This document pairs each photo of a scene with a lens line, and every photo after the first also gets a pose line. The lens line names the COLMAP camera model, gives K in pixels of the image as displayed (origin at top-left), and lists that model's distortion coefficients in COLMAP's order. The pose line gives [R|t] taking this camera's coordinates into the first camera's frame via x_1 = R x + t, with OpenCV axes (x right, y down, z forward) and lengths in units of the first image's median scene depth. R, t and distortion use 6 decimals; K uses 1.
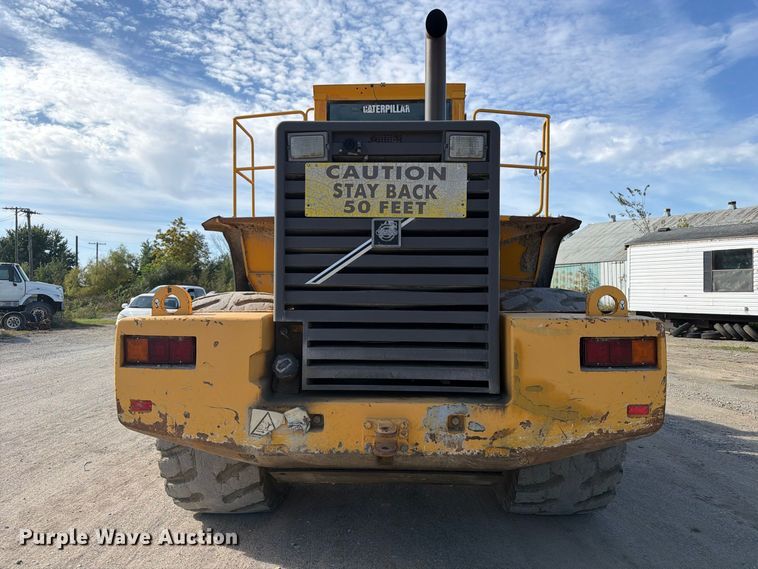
lens RADIAL K [[541.0, 0, 376.1], [0, 541.0, 288.5], [0, 0, 1]] dist [0.030051, -0.030830]
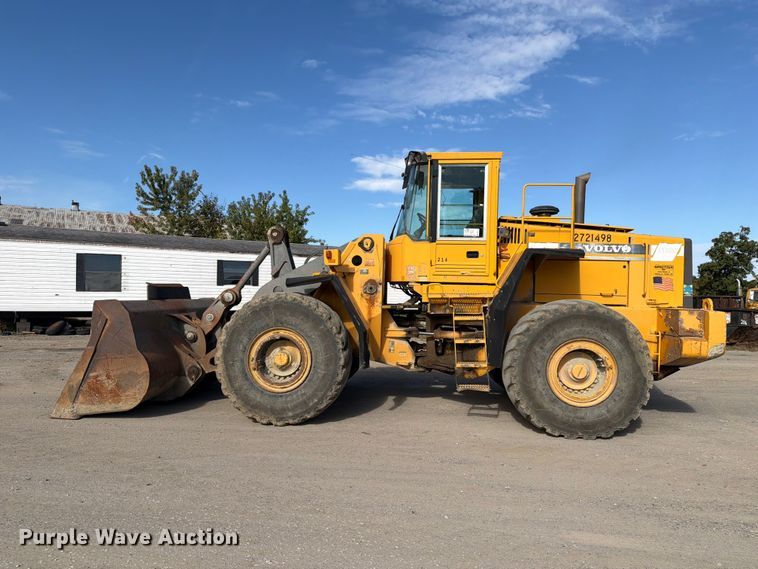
lens RADIAL K [[541.0, 0, 378.6], [0, 541.0, 298.7], [0, 0, 1]] dist [0.030051, -0.030830]
pose [[0.044582, -0.009919, 0.998956, -2.151321], [-0.017394, 0.999791, 0.010703, -0.003113], [-0.998854, -0.017853, 0.044401, 1.780797]]
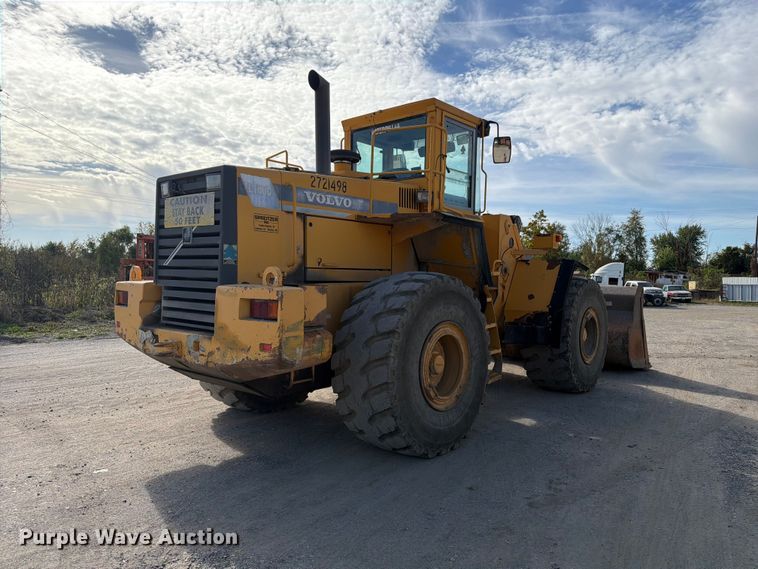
lens RADIAL K [[541.0, 0, 378.6], [0, 541.0, 291.0], [0, 0, 1]] dist [0.030051, -0.030830]
pose [[0.775429, 0.029987, -0.630722, 1.136229], [-0.016870, 0.999499, 0.026780, 0.013302], [0.631210, -0.010125, 0.775546, 0.018674]]
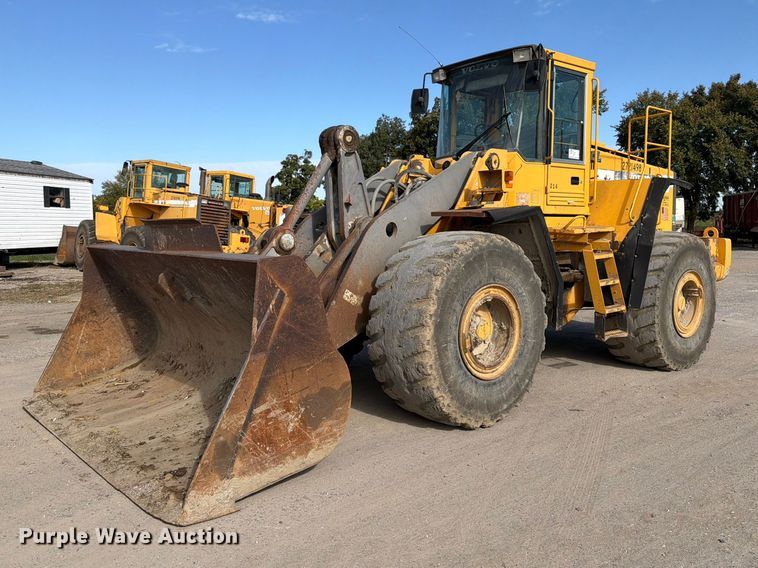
lens RADIAL K [[650.8, 0, 323.7], [0, 650.8, 280.9], [0, 0, 1]] dist [0.053052, -0.066112]
pose [[-0.648188, -0.069821, 0.758272, -1.208659], [-0.001640, 0.995913, 0.090301, -0.022250], [-0.761478, 0.057288, -0.645654, 3.474828]]
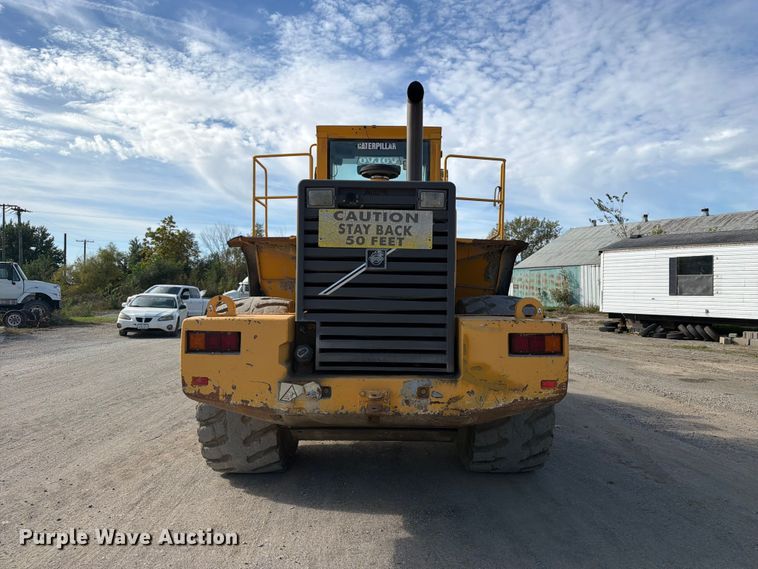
lens RADIAL K [[541.0, 0, 383.0], [0, 541.0, 285.2], [0, 0, 1]] dist [0.030051, -0.030830]
pose [[0.999432, 0.007491, 0.032861, -0.006136], [-0.007318, 0.999959, -0.005390, -0.019164], [-0.032900, 0.005147, 0.999445, -0.293417]]
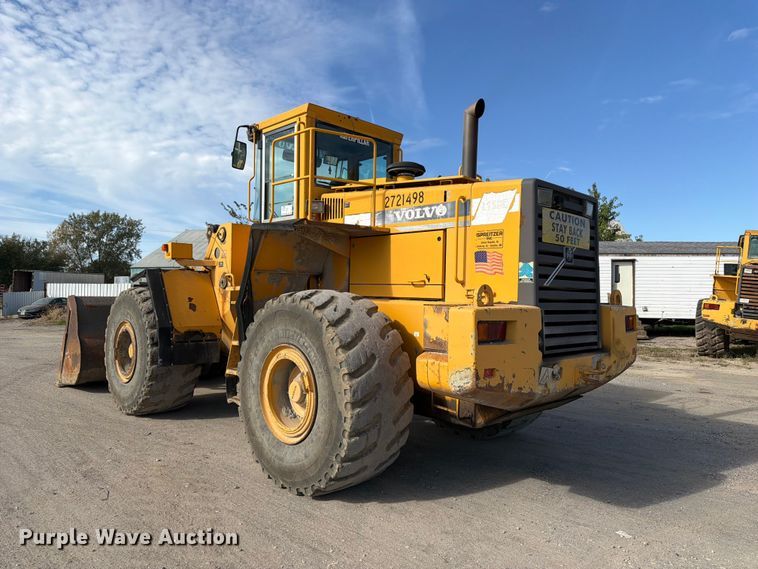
lens RADIAL K [[541.0, 0, 389.6], [0, 541.0, 286.1], [0, 0, 1]] dist [0.030051, -0.030830]
pose [[0.687403, 0.021636, 0.725954, -1.101034], [-0.013005, 0.999763, -0.017483, 0.019013], [-0.726160, 0.002577, 0.687521, 0.179384]]
